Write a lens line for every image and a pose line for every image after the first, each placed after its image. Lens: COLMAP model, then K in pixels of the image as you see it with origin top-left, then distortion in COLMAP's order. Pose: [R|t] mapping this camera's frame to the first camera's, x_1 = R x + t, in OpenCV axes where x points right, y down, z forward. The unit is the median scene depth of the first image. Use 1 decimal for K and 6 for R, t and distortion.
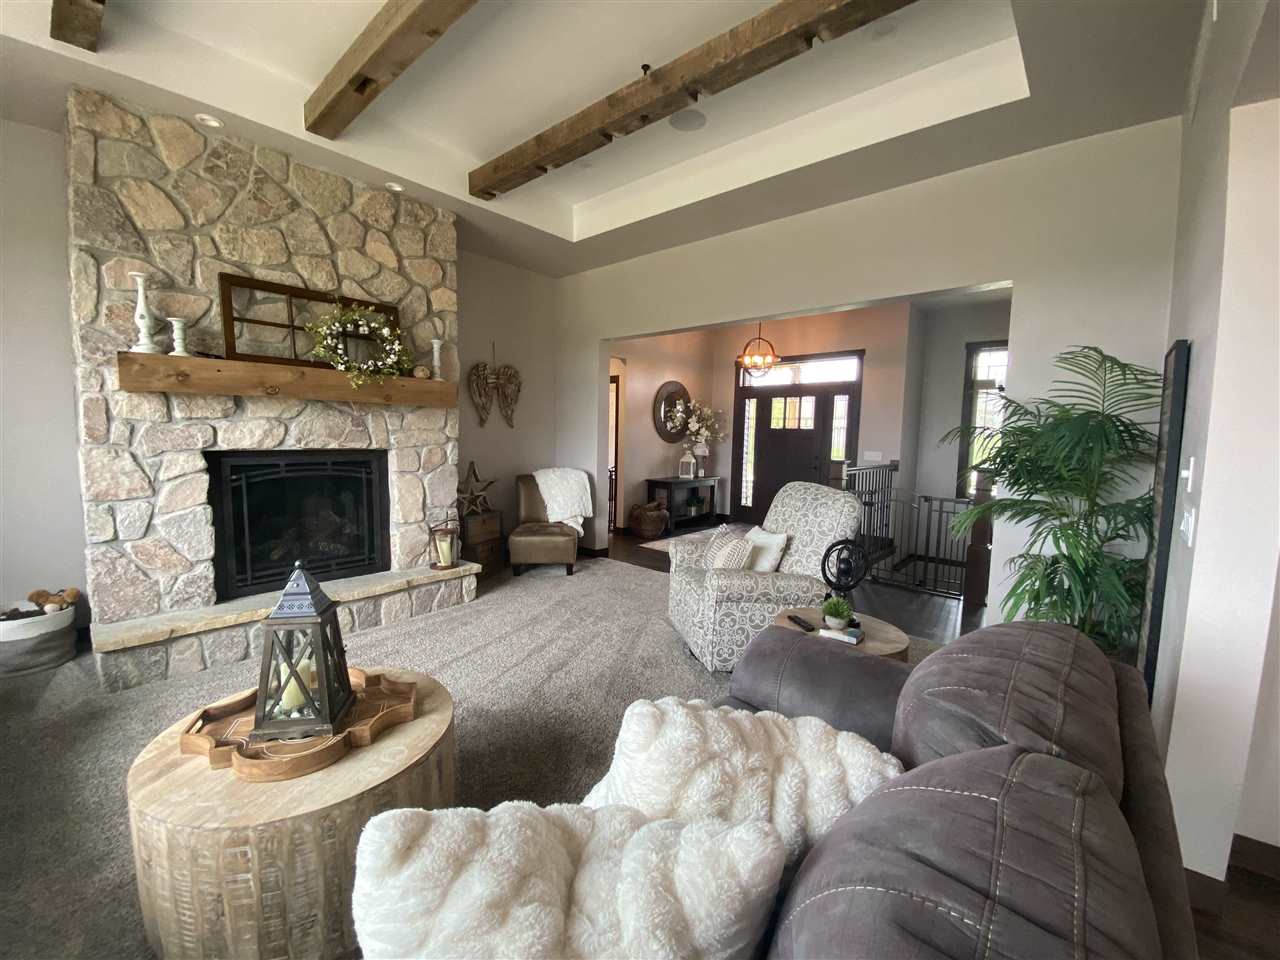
lens RADIAL K [[519.2, 0, 636.6], [0, 519.2, 477.2], [0, 0, 1]] dist [0.020259, -0.021031]
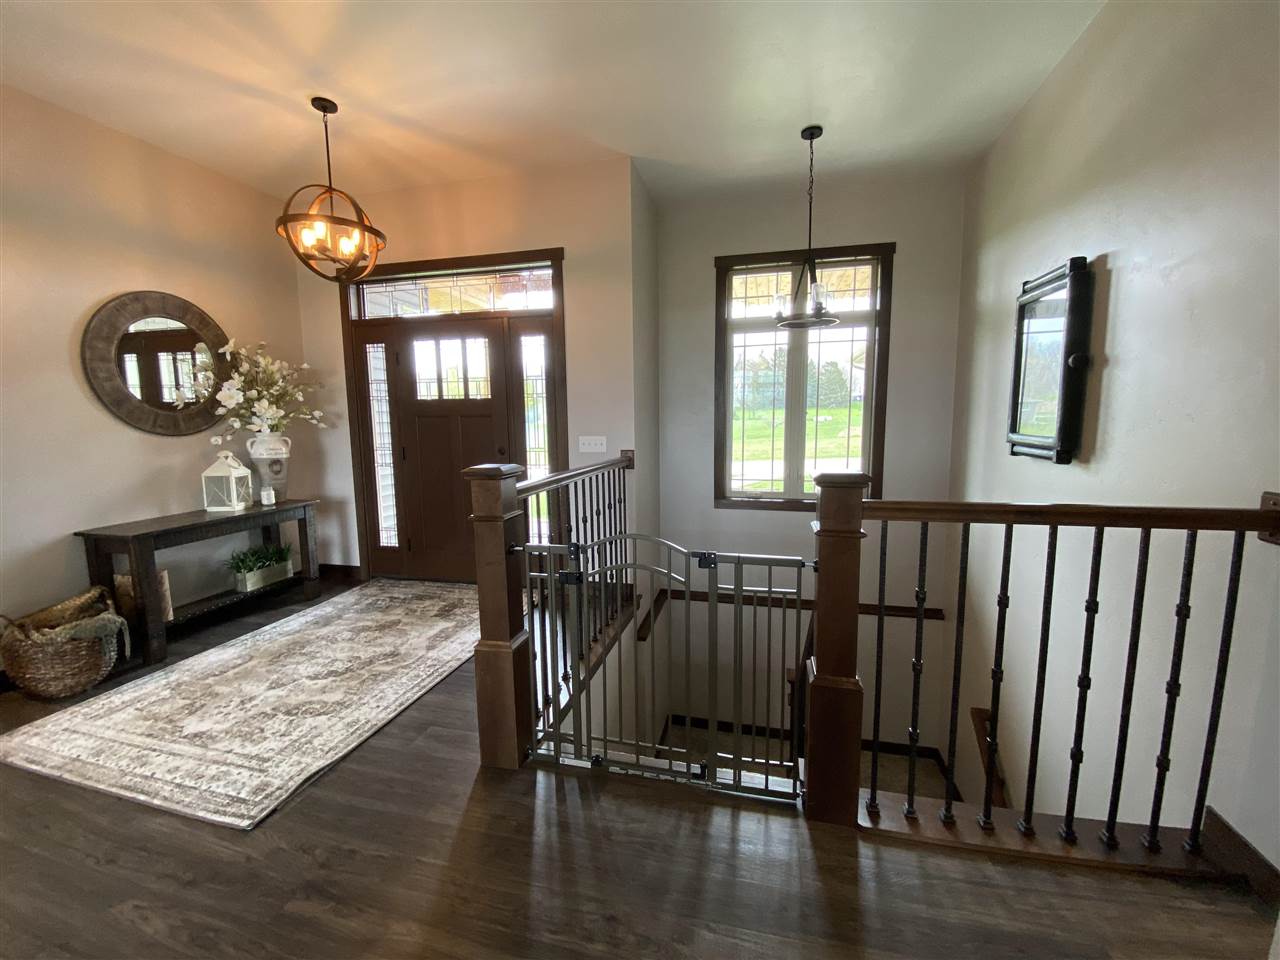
lens RADIAL K [[519.2, 0, 636.6], [0, 519.2, 477.2], [0, 0, 1]] dist [0.020259, -0.021031]
pose [[0.891241, -0.085116, 0.445472, 0.216424], [0.069558, 0.996263, 0.051194, -0.026414], [-0.448165, -0.014640, 0.893831, 0.425233]]
